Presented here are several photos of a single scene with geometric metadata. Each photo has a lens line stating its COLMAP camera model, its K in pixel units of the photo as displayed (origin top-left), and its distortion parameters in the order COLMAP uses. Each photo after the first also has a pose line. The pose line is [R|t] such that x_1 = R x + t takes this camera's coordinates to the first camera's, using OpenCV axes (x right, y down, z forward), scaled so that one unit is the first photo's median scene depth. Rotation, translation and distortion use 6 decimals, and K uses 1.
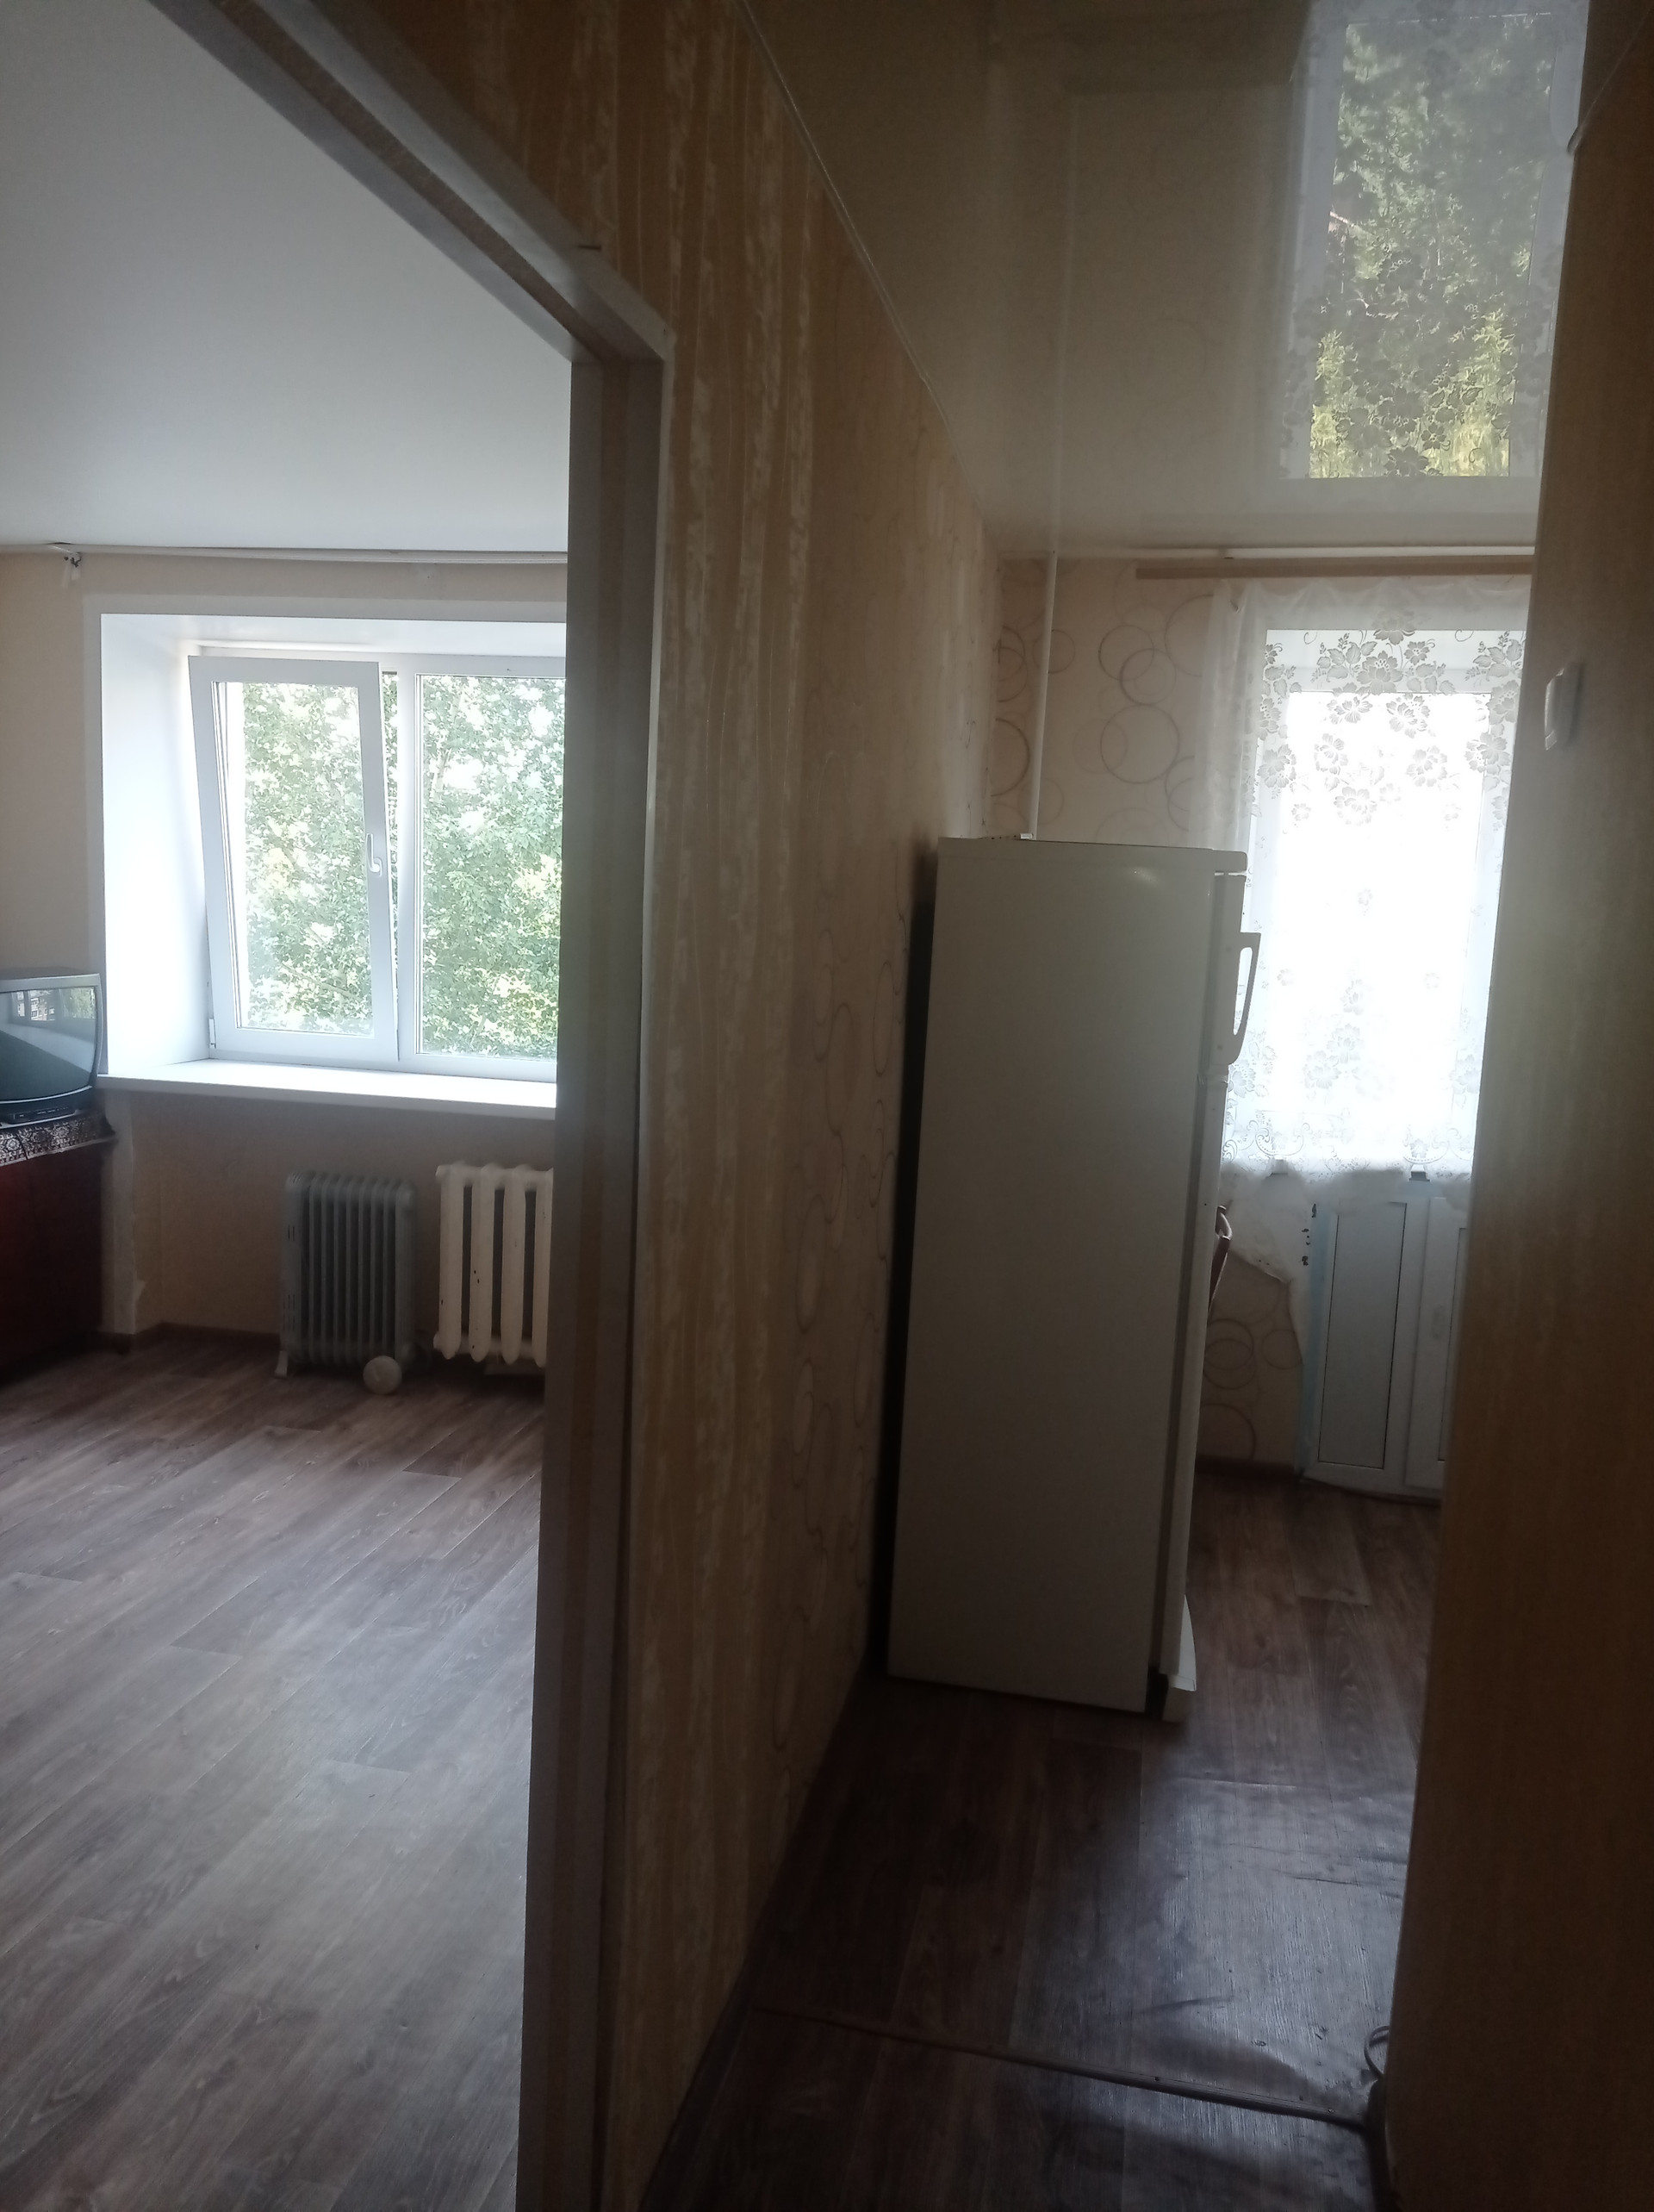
lens RADIAL K [[1570.7, 0, 839.9], [0, 1570.7, 1073.5], [0, 0, 1]] dist [0.087721, -0.164866]
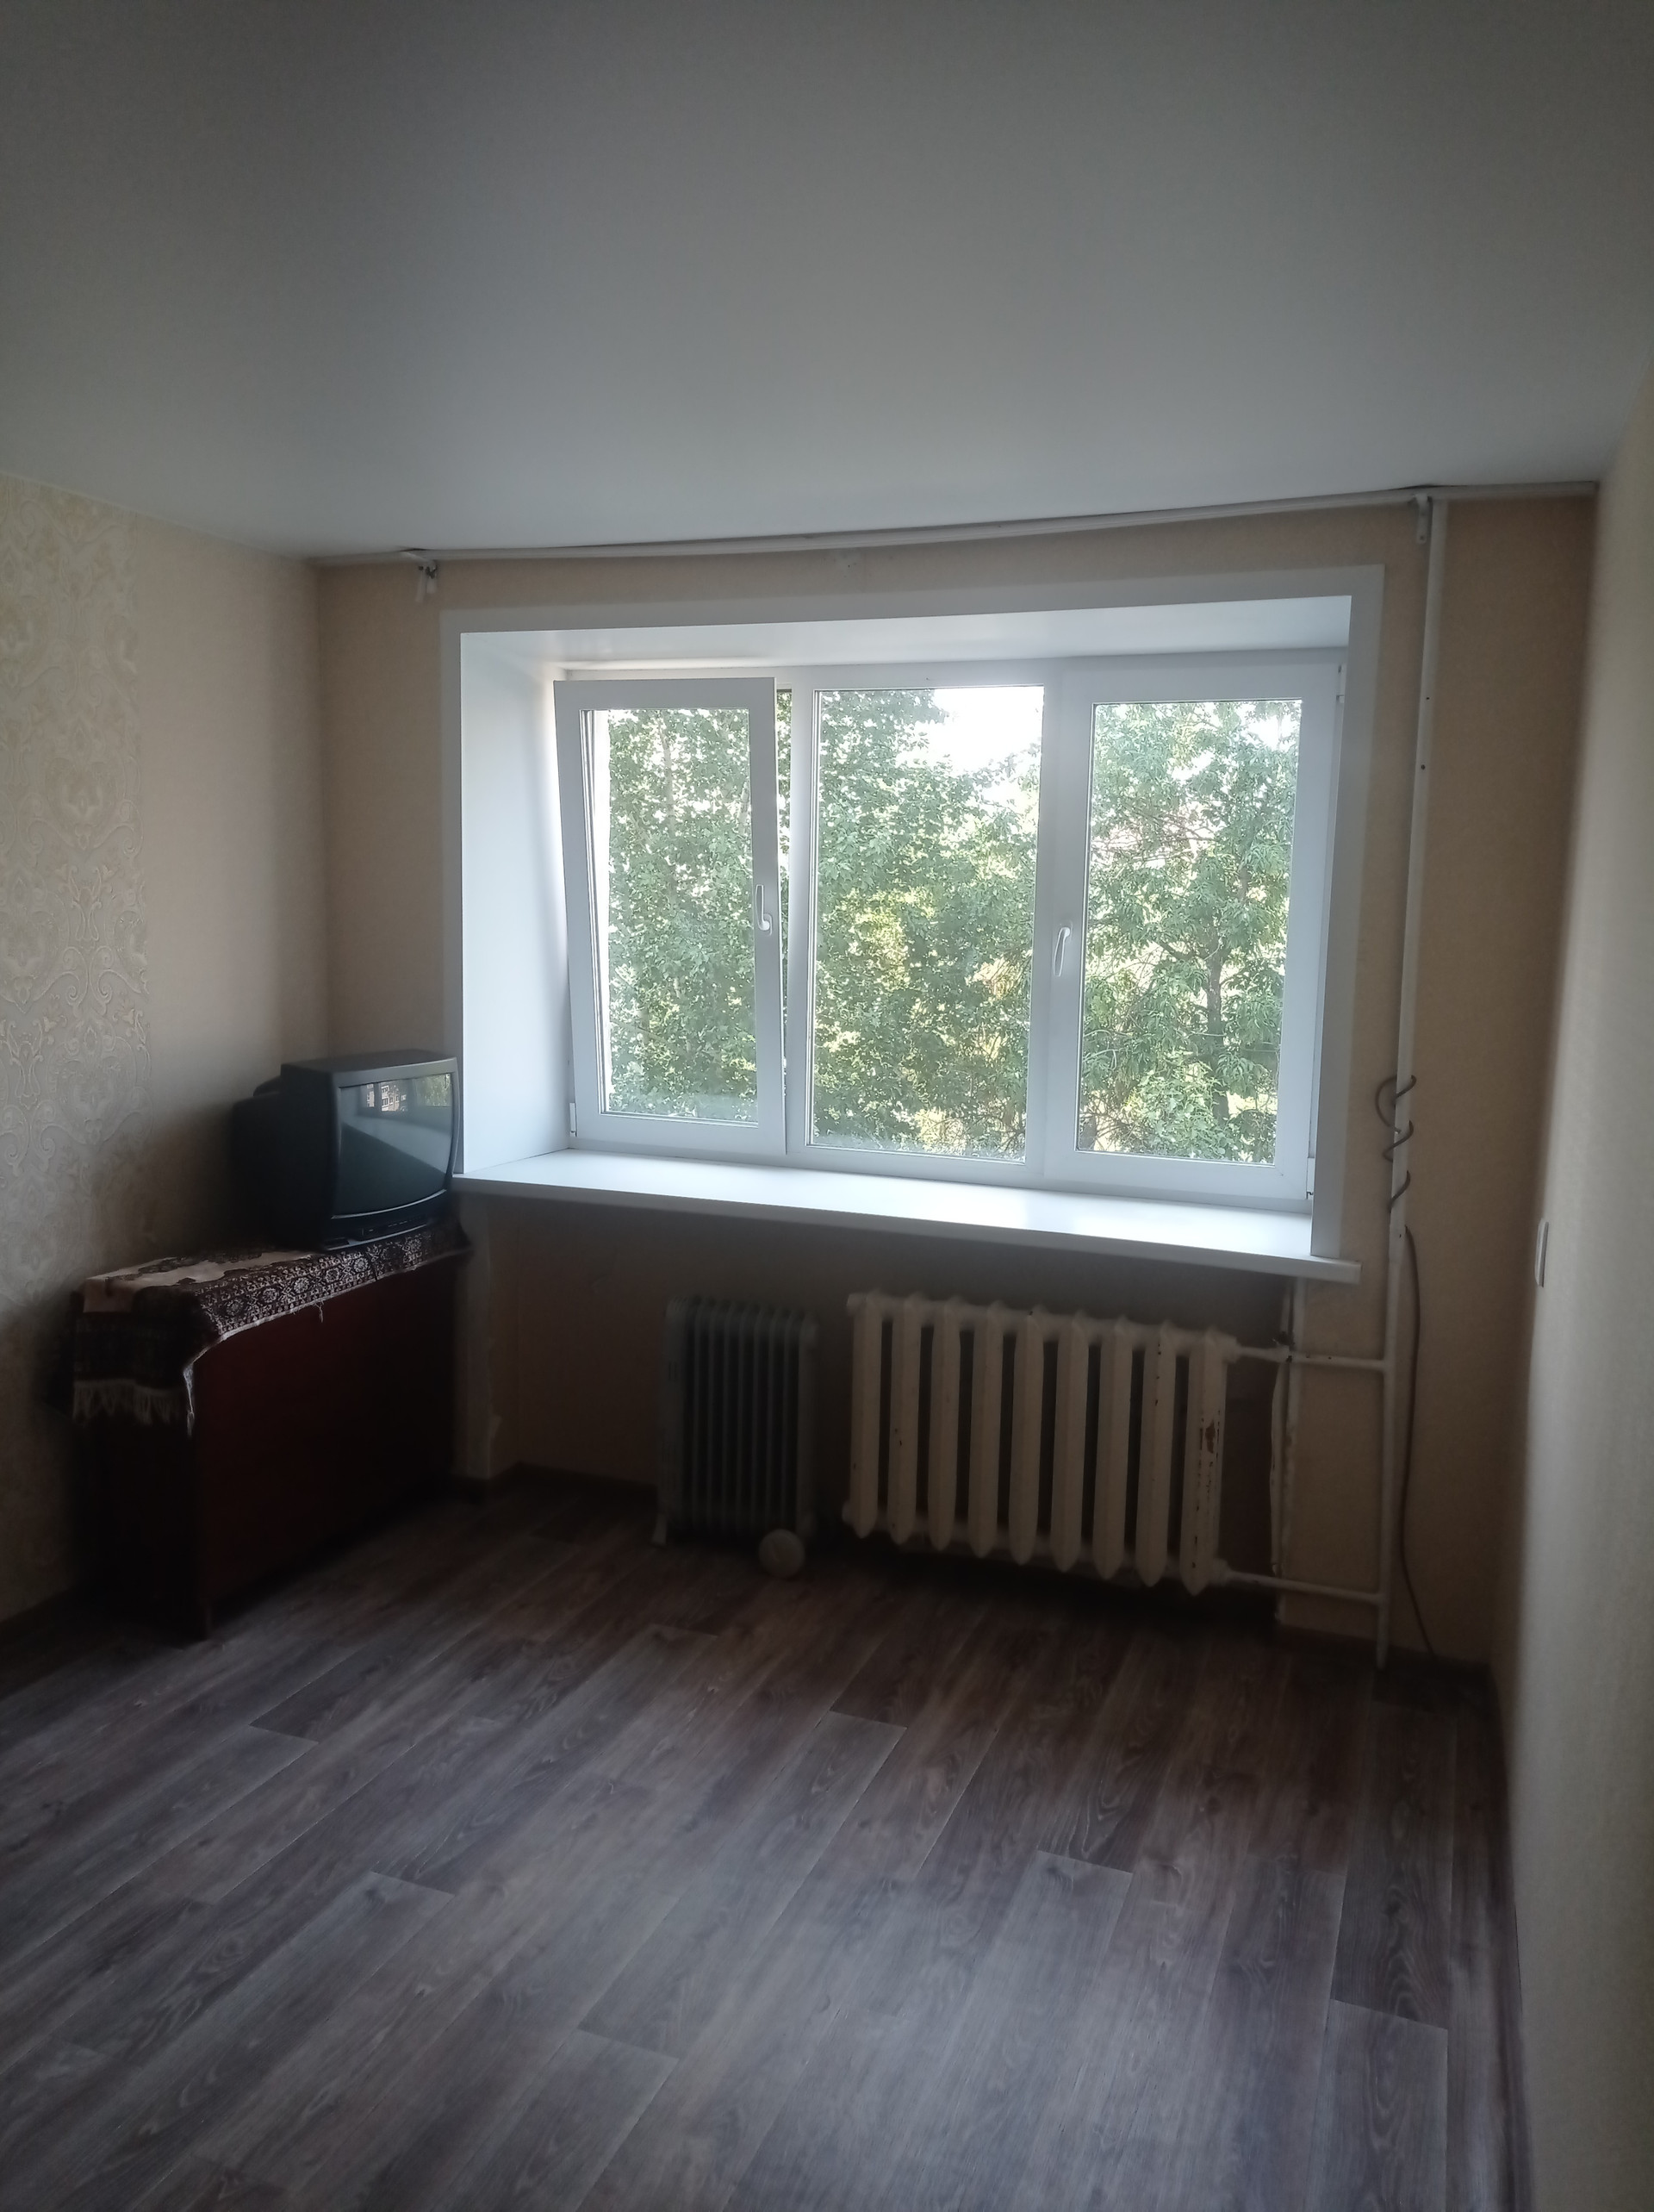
lens RADIAL K [[1570.7, 0, 839.9], [0, 1570.7, 1073.5], [0, 0, 1]] dist [0.087721, -0.164866]
pose [[0.985659, -0.001277, -0.168746, -0.126138], [-0.001579, 0.999858, -0.016786, -0.041686], [0.168743, 0.016812, 0.985517, 0.210746]]
